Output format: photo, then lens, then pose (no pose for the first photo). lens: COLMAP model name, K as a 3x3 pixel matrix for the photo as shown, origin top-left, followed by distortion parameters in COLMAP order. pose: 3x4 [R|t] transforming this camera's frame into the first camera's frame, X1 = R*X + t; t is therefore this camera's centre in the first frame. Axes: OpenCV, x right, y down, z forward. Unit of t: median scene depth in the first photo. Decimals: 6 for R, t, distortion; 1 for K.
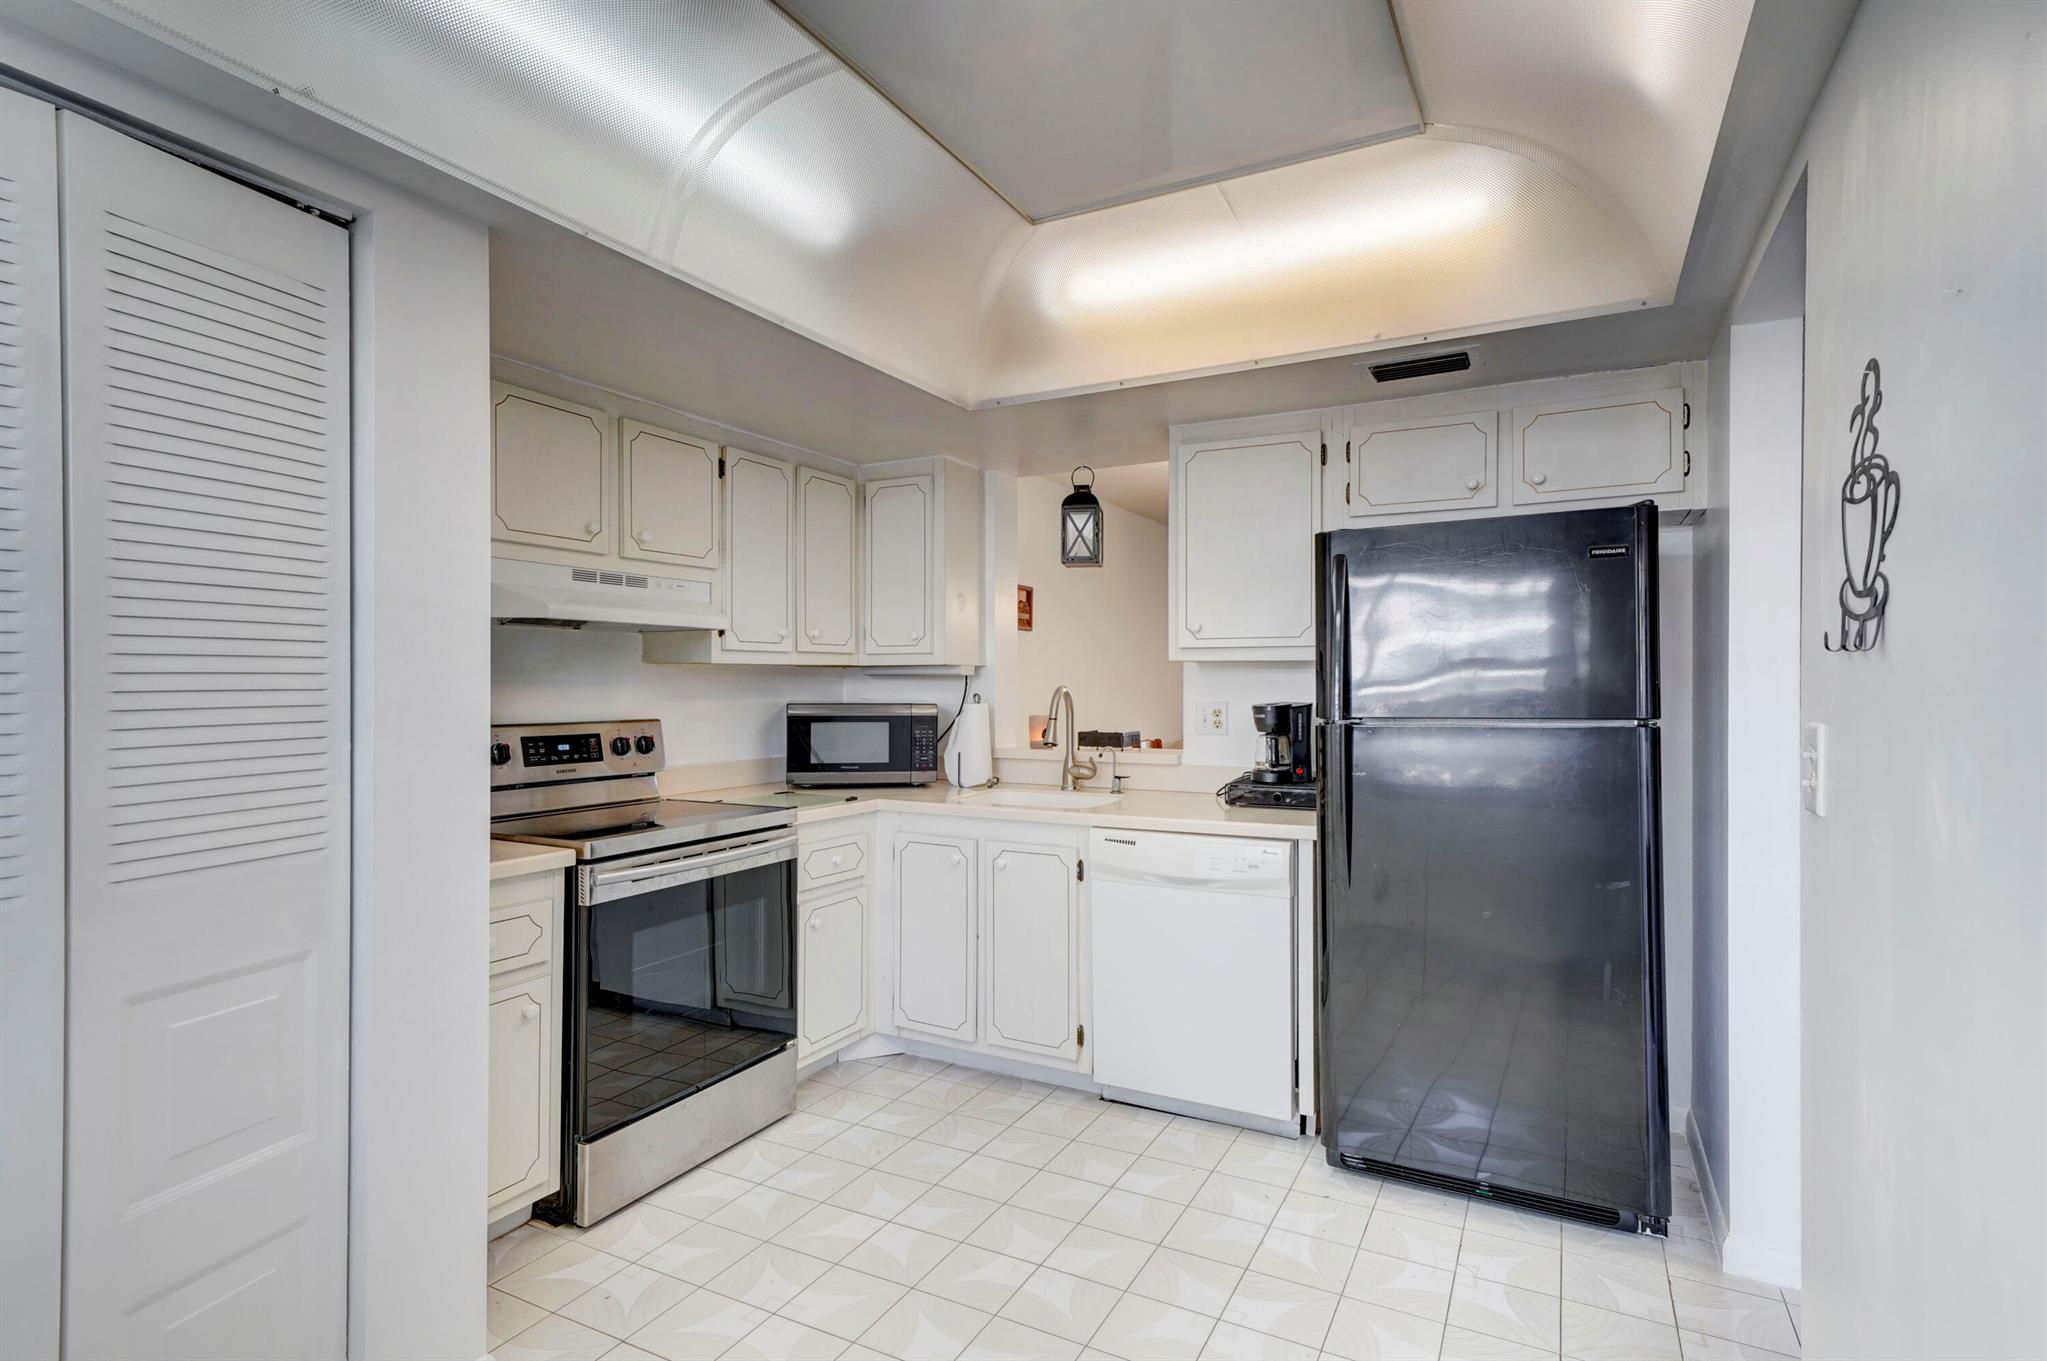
lens RADIAL K [[1028.5, 0, 1019.2], [0, 1028.5, 686.2], [0, 0, 1]] dist [0.016585, -0.000409]
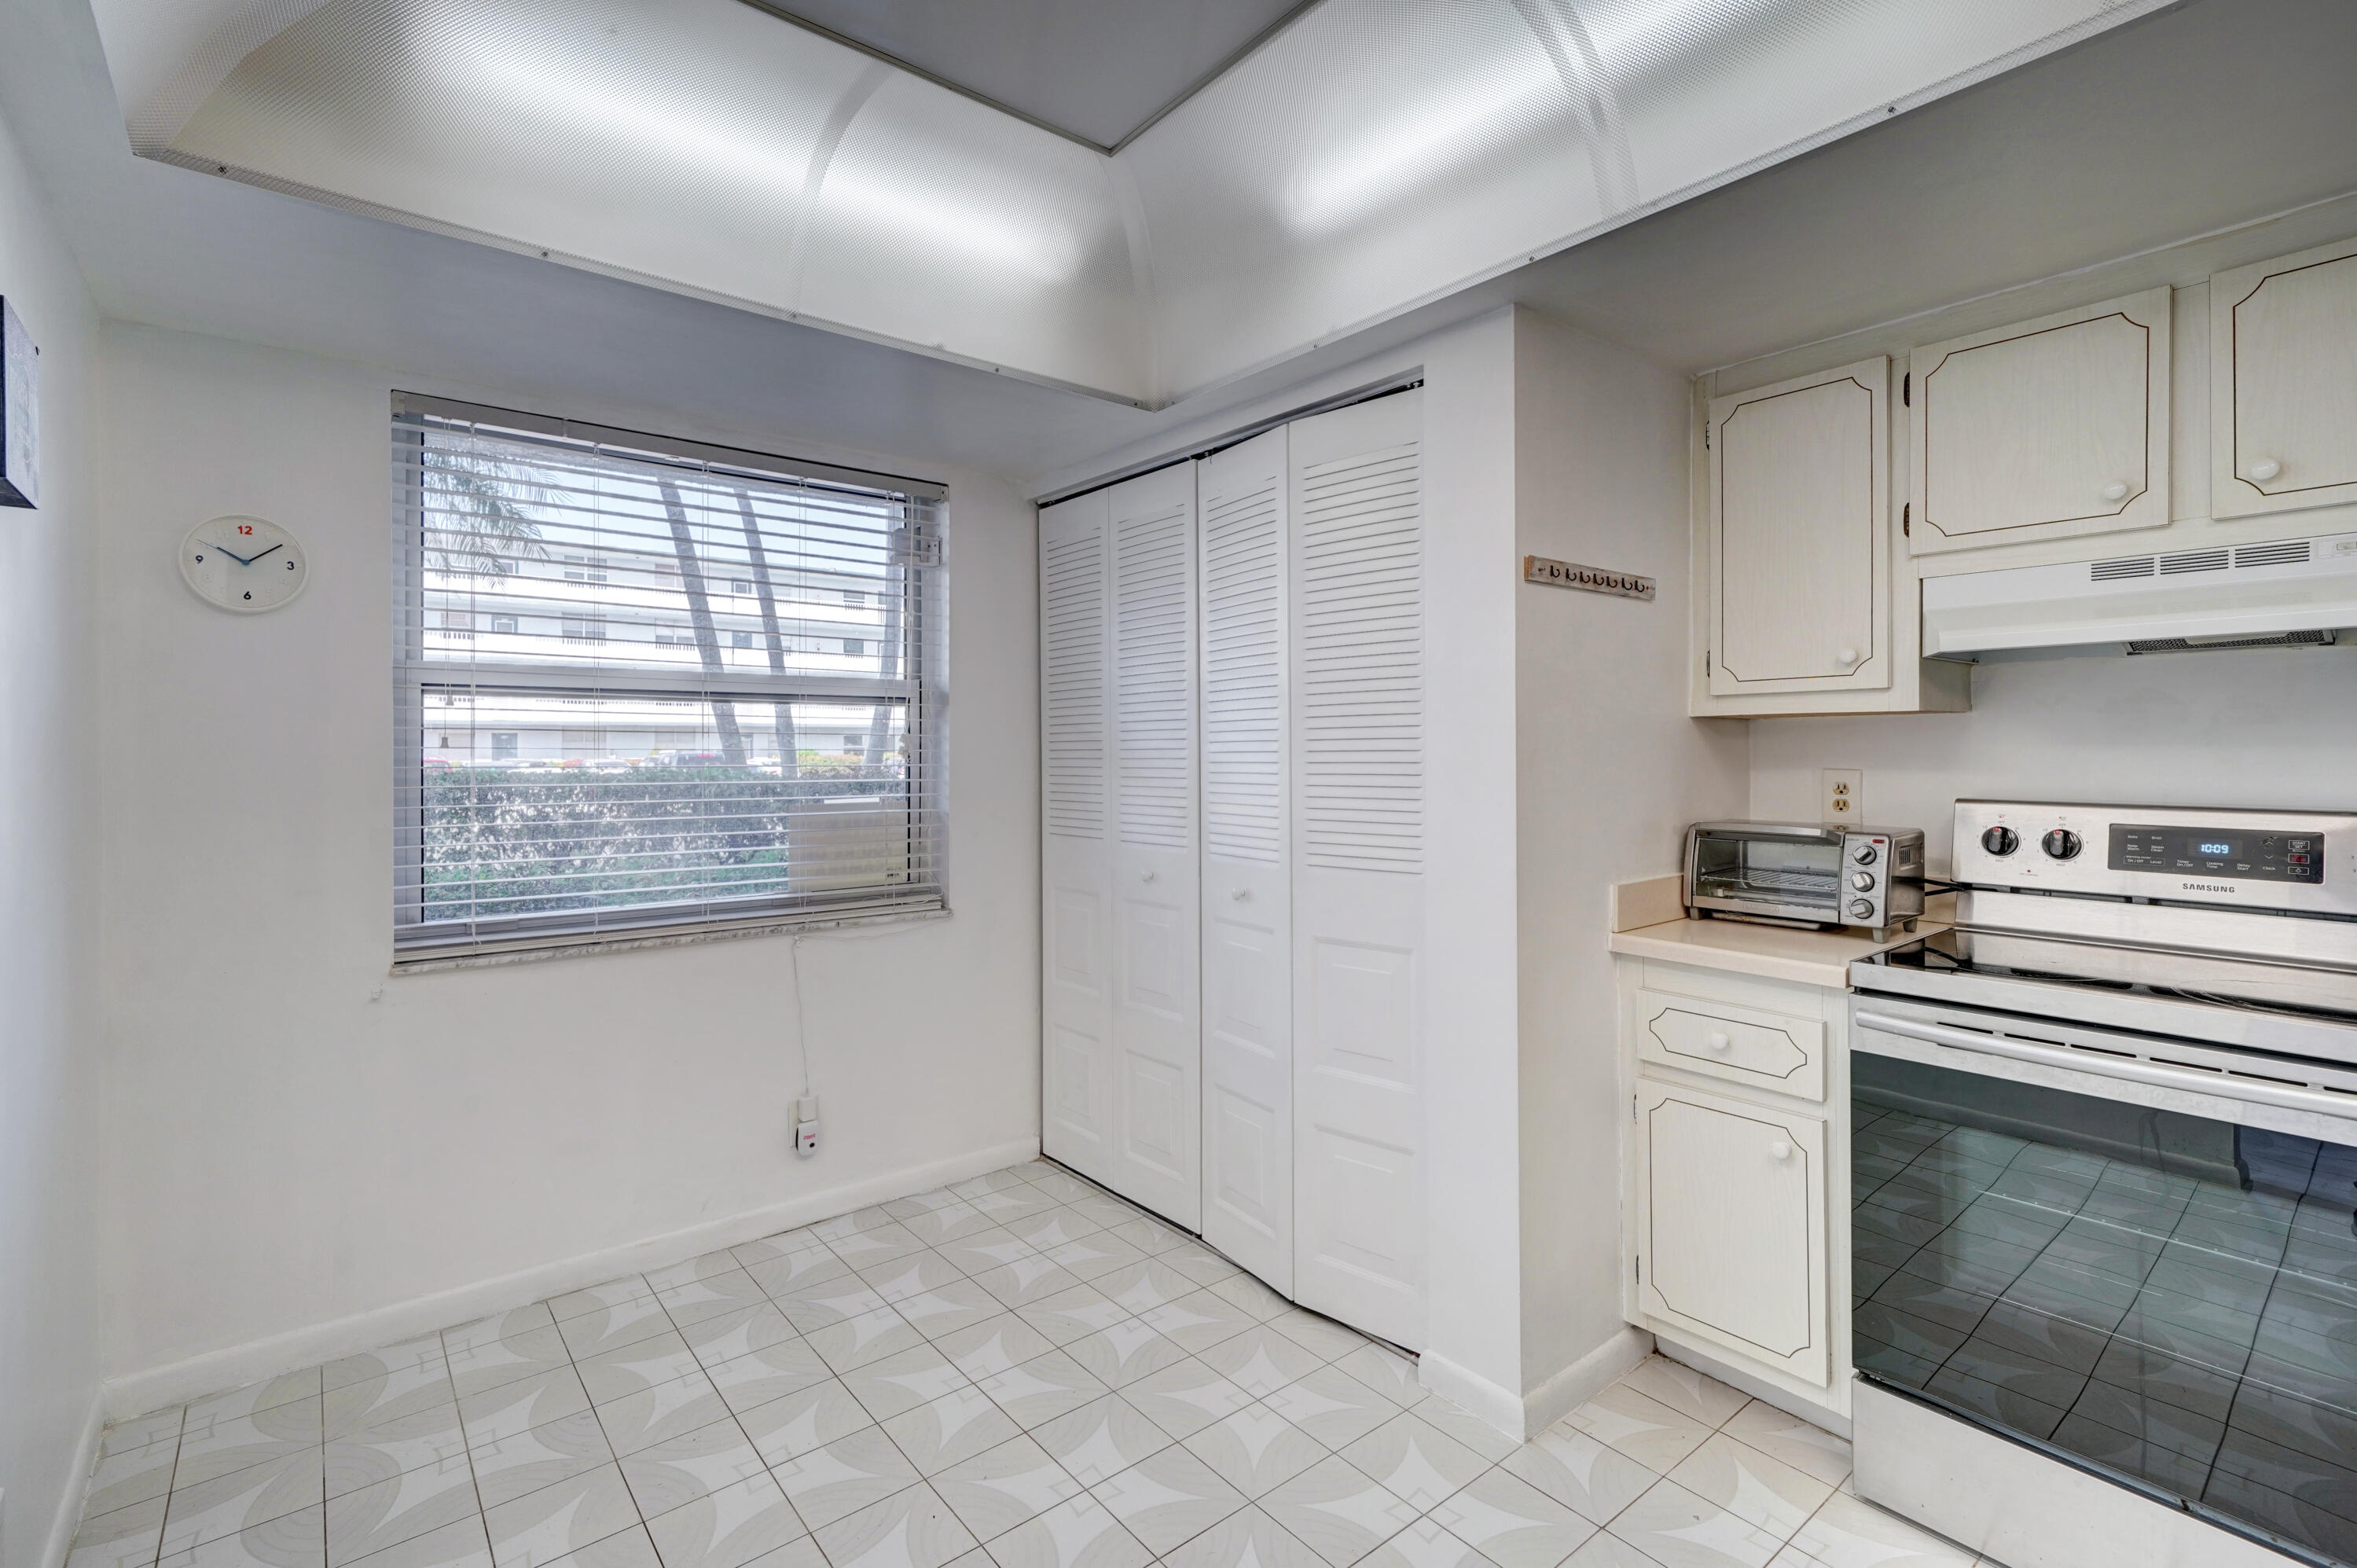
lens RADIAL K [[1083.8, 0, 1182.7], [0, 1083.8, 745.5], [0, 0, 1]] dist [0.015909, 0.000037]
pose [[-0.390947, 0.003500, -0.920407, 0.407079], [0.002883, 0.999993, 0.002578, -0.004632], [0.920409, -0.001646, -0.390954, 0.741439]]
